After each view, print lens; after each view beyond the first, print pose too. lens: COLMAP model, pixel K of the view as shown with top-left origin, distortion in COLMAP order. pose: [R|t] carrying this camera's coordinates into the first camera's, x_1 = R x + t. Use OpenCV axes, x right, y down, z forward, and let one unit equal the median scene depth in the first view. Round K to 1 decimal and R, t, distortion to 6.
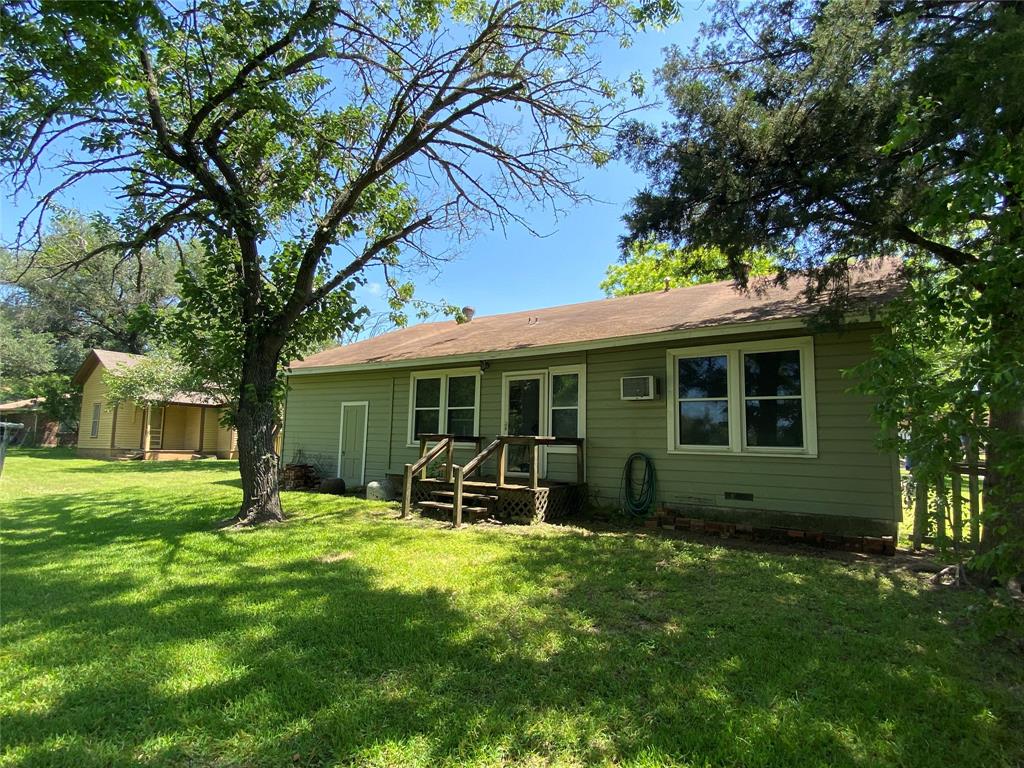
lens RADIAL K [[506.3, 0, 512.3], [0, 506.3, 382.0], [0, 0, 1]] dist [-0.000258, -0.000016]
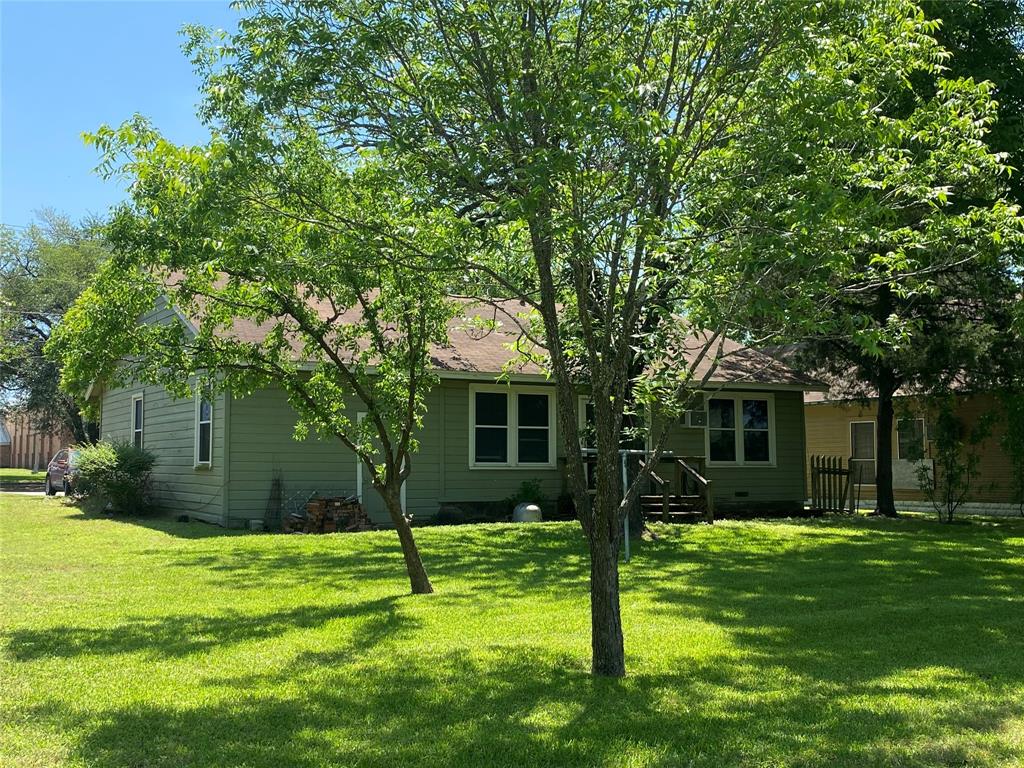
lens RADIAL K [[1157.5, 0, 511.9], [0, 1157.5, 383.5], [0, 0, 1]] dist [0.000727, 0.000000]
pose [[0.456006, 0.061049, 0.887881, -2.091470], [-0.081105, 0.996344, -0.026852, 0.030826], [-0.886274, -0.059767, 0.459290, 0.022543]]
